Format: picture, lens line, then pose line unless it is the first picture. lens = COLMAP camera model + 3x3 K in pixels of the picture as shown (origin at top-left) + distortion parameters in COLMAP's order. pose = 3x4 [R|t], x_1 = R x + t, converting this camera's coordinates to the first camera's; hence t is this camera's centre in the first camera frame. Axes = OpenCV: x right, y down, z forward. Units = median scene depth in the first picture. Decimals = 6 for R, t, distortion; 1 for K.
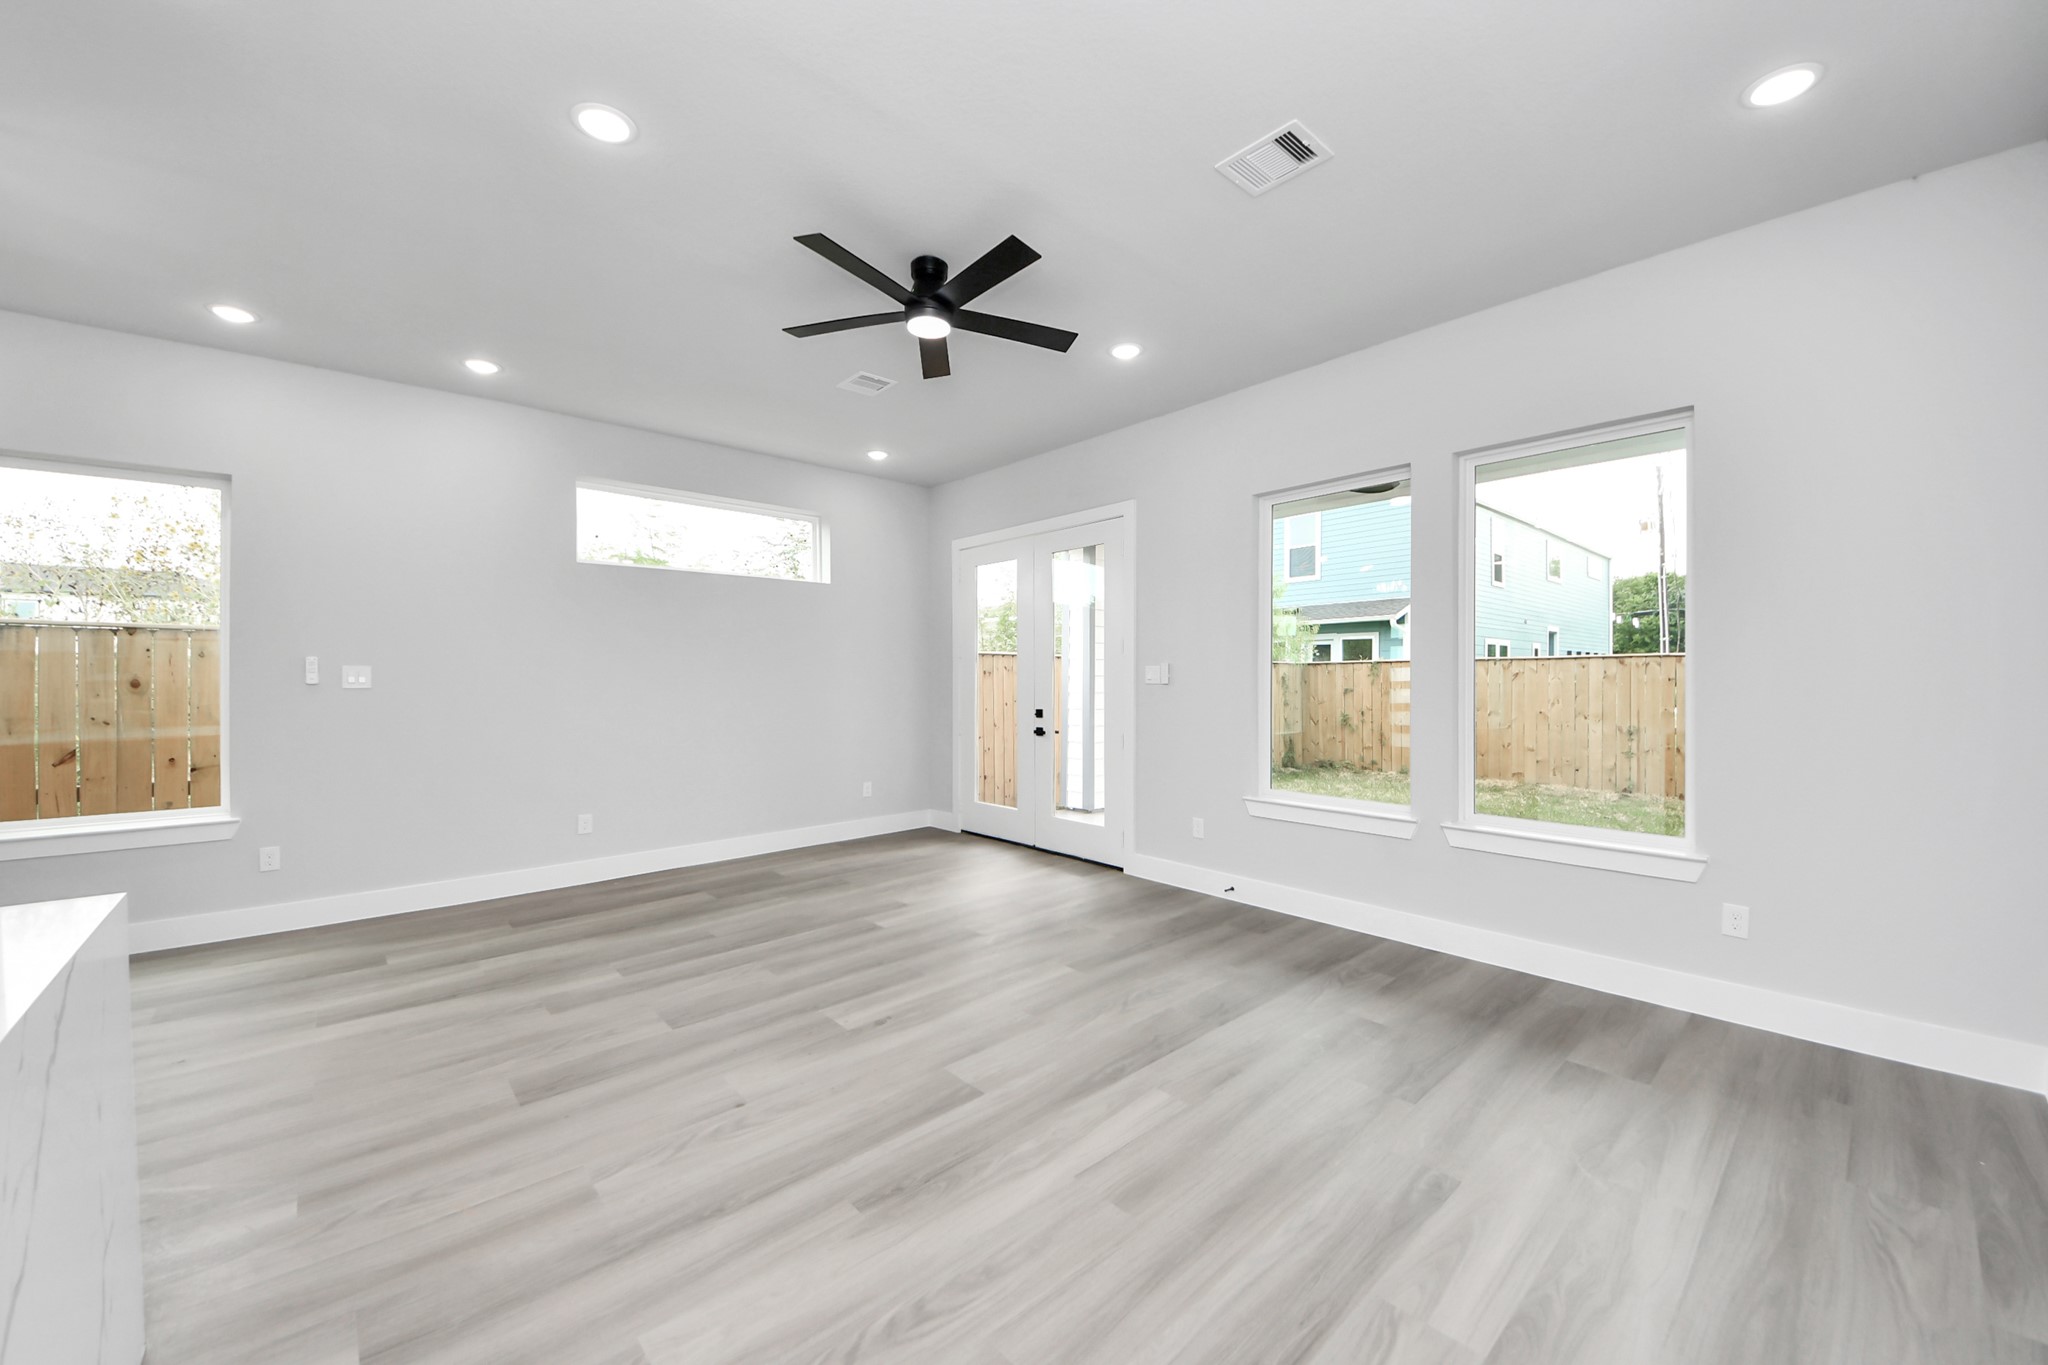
lens RADIAL K [[770.2, 0, 1029.7], [0, 770.2, 668.5], [0, 0, 1]] dist [0.059149, -0.033744]
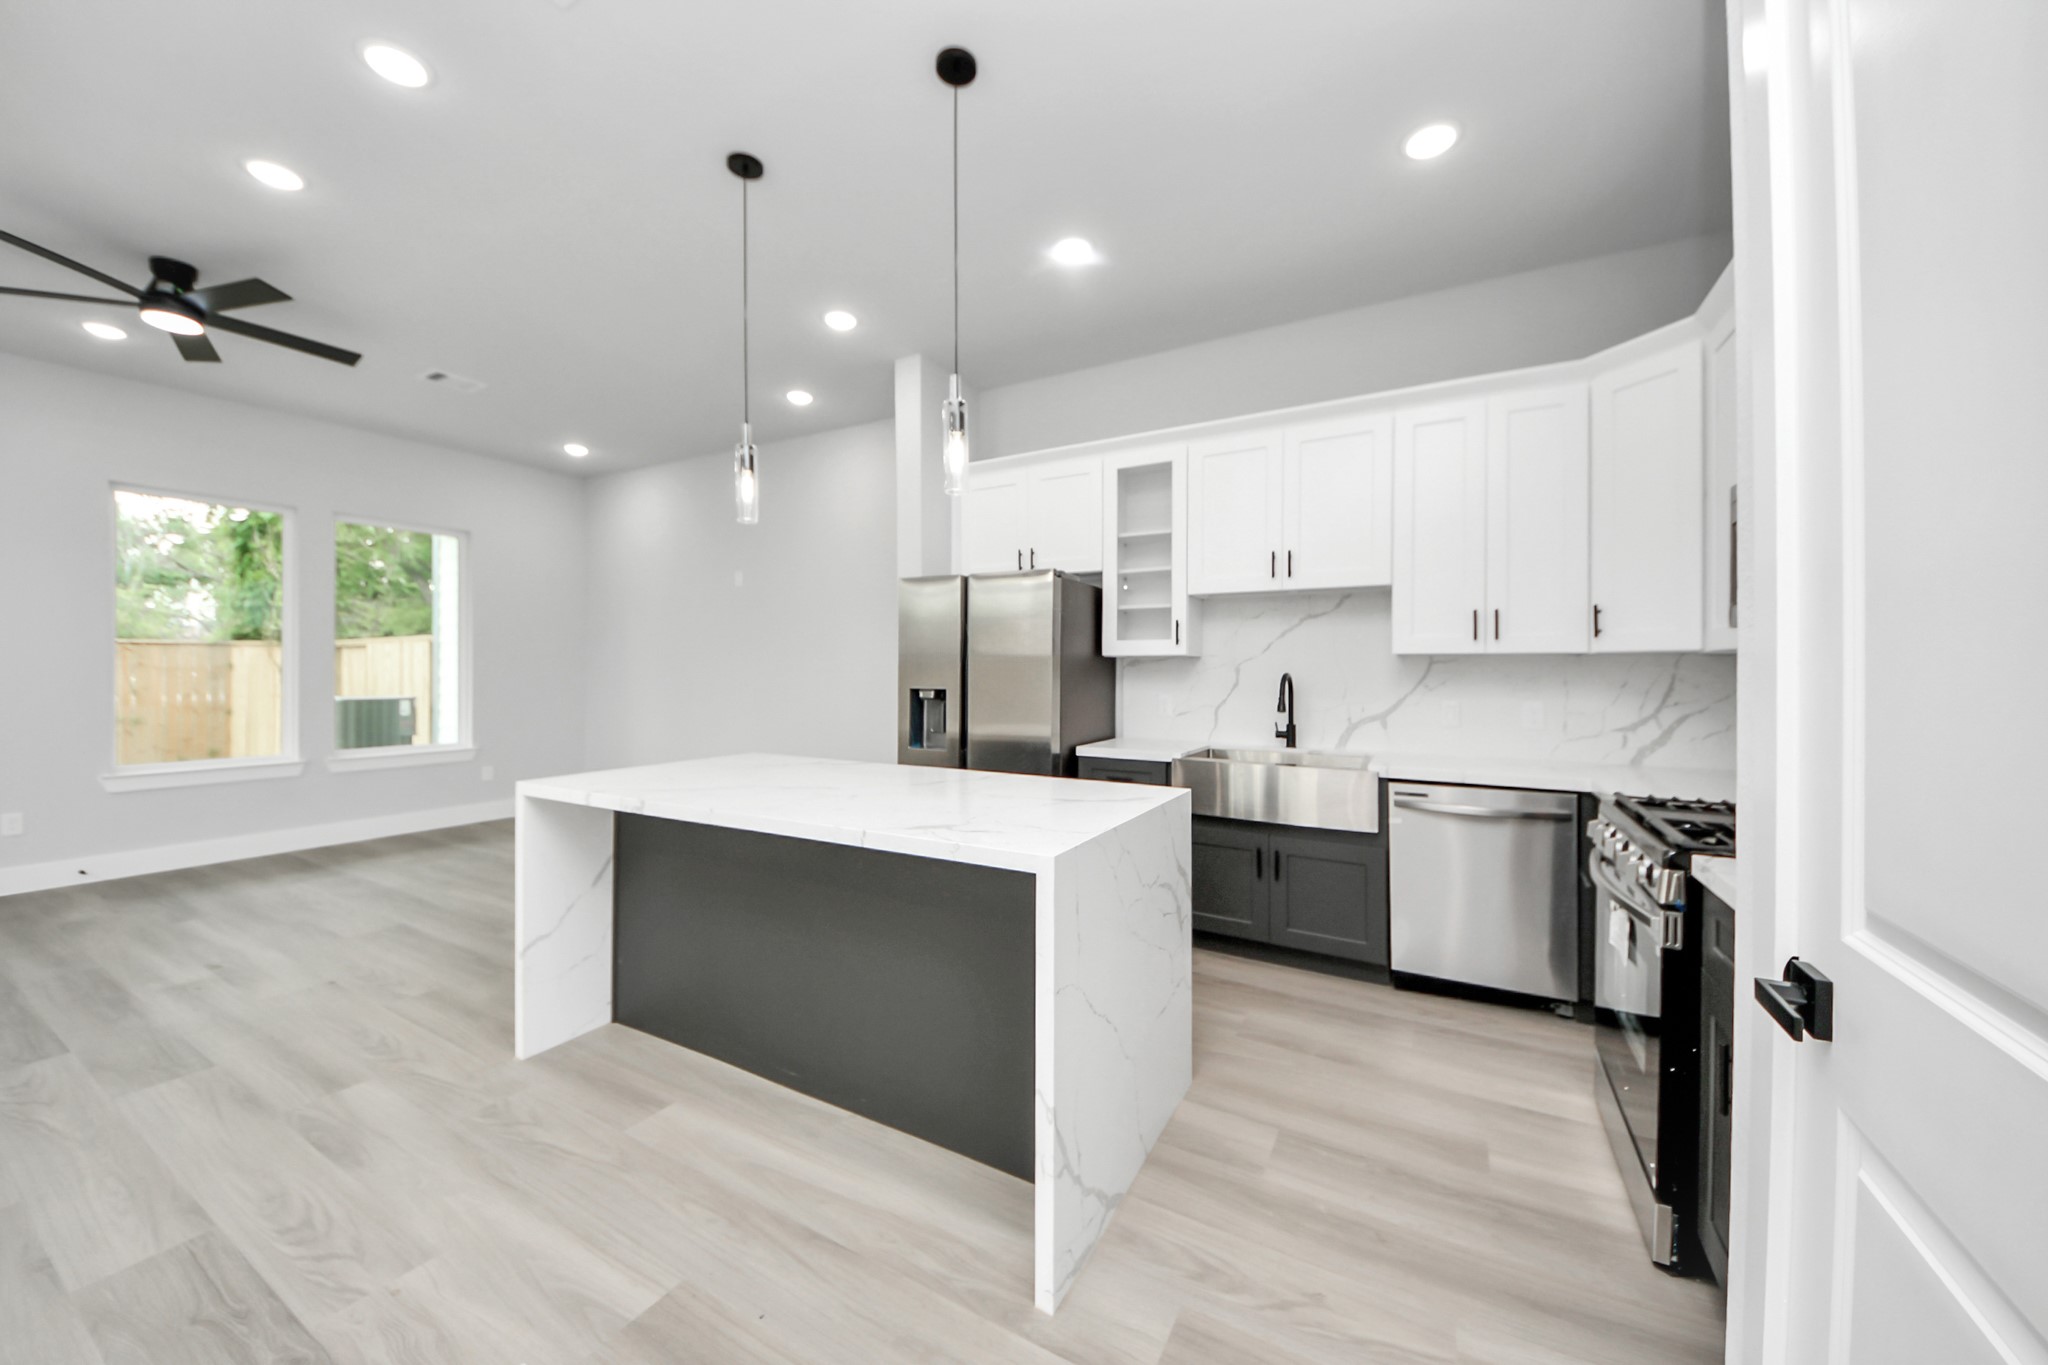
lens RADIAL K [[738.9, 0, 1030.1], [0, 738.9, 676.2], [0, 0, 1]] dist [0.048157, -0.028398]
pose [[-0.315941, -0.008086, 0.948744, -1.160851], [-0.017565, 0.999842, 0.002672, 0.012774], [-0.948616, -0.015821, -0.316034, 0.180290]]
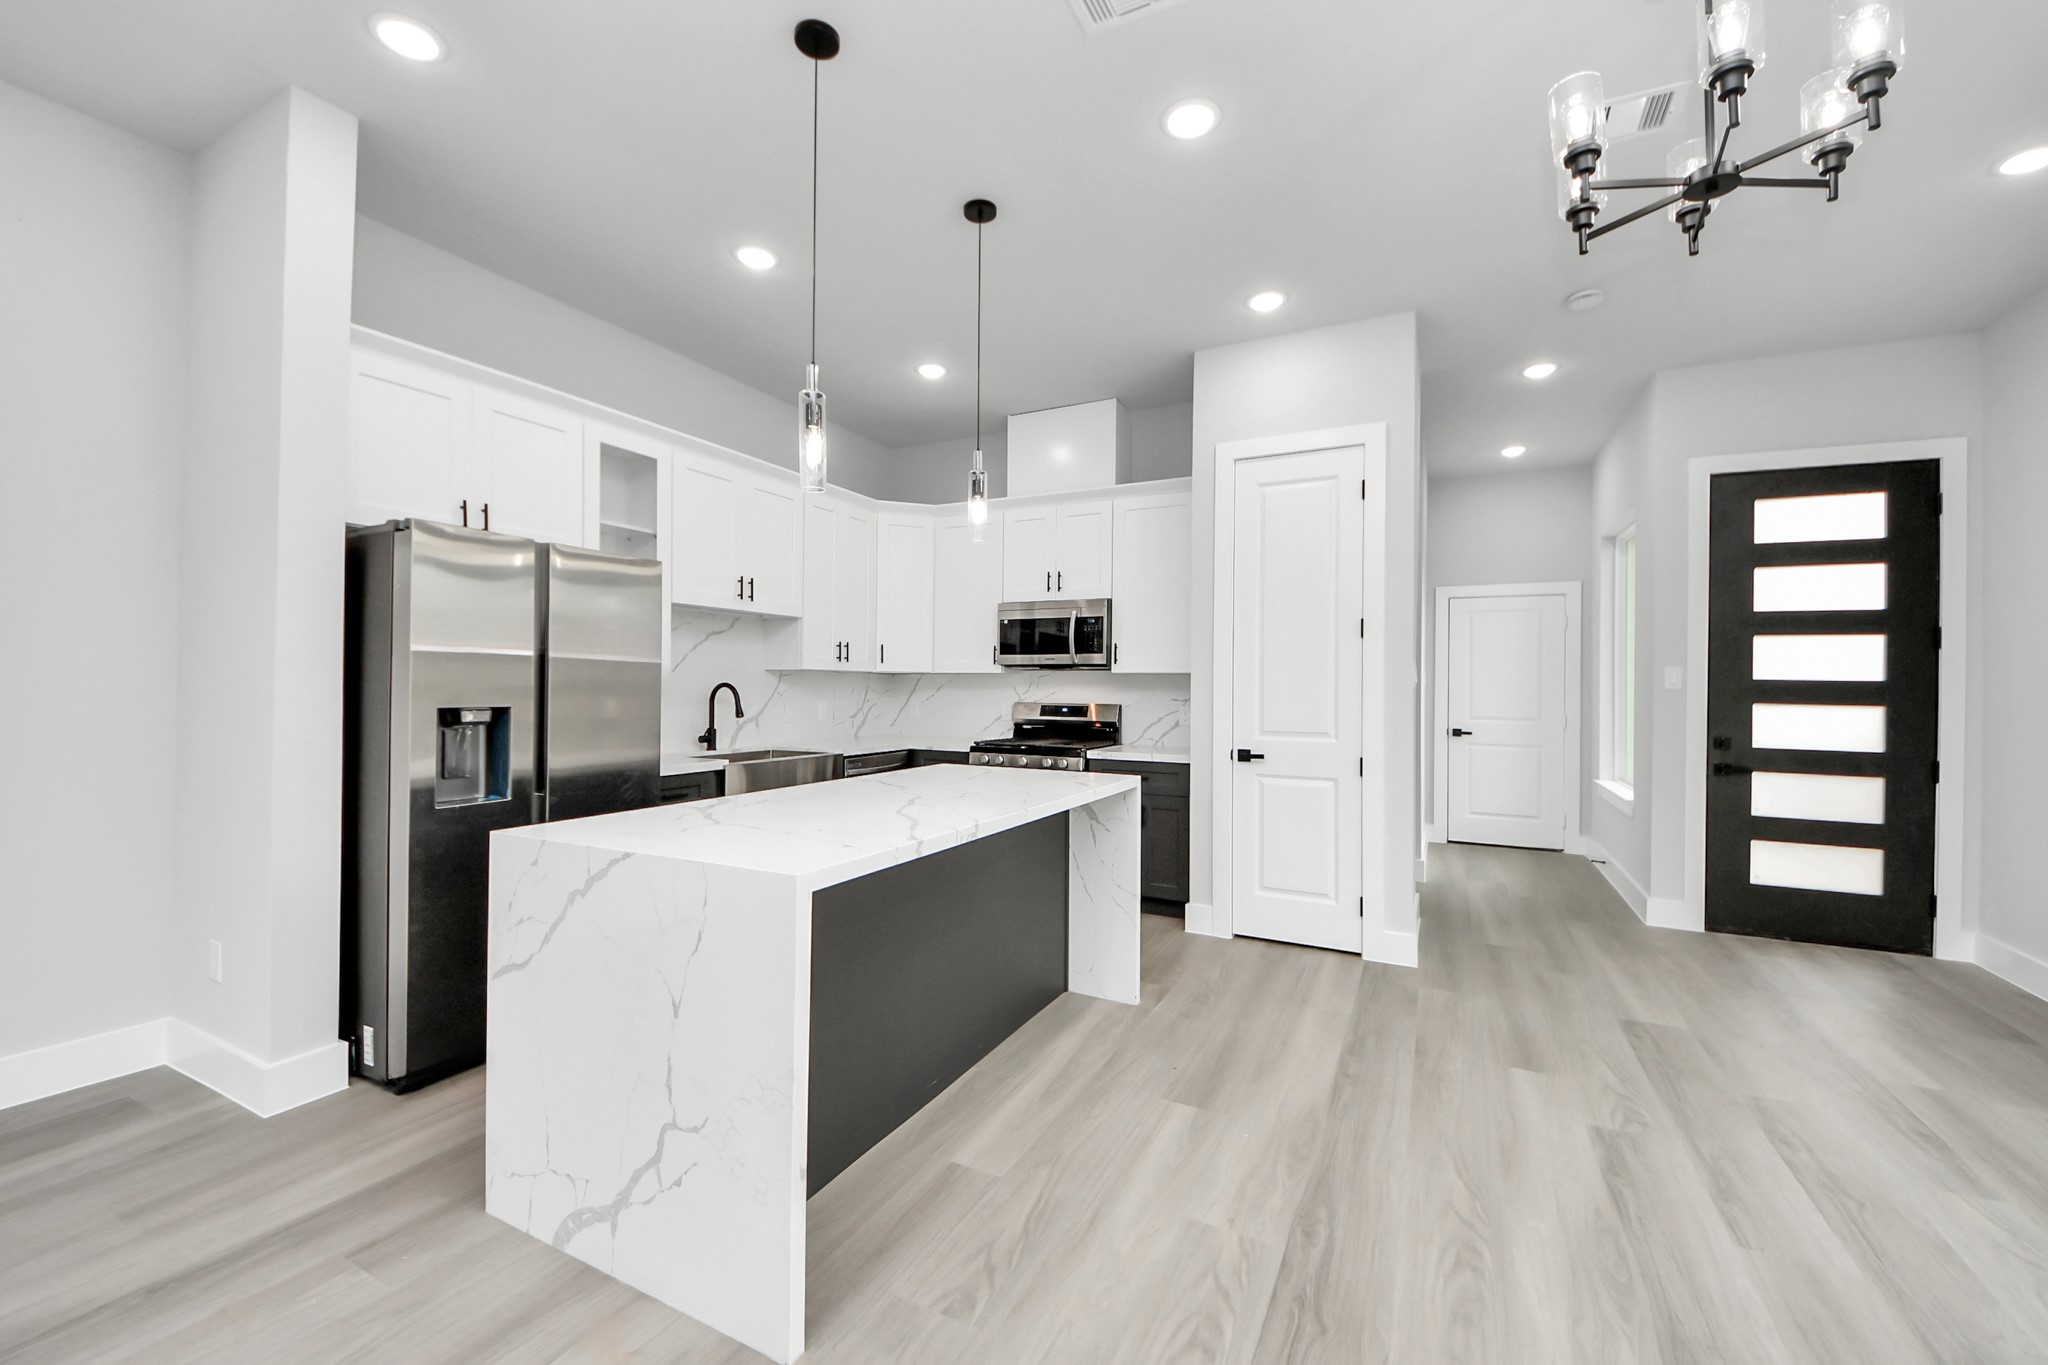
lens RADIAL K [[837.4, 0, 1013.1], [0, 837.4, 682.3], [0, 0, 1]] dist [0.020278, -0.021761]
pose [[-0.933468, -0.010854, -0.358495, -0.406848], [-0.004295, 0.999809, -0.019086, 0.025573], [0.358634, -0.016277, -0.933336, 0.778218]]
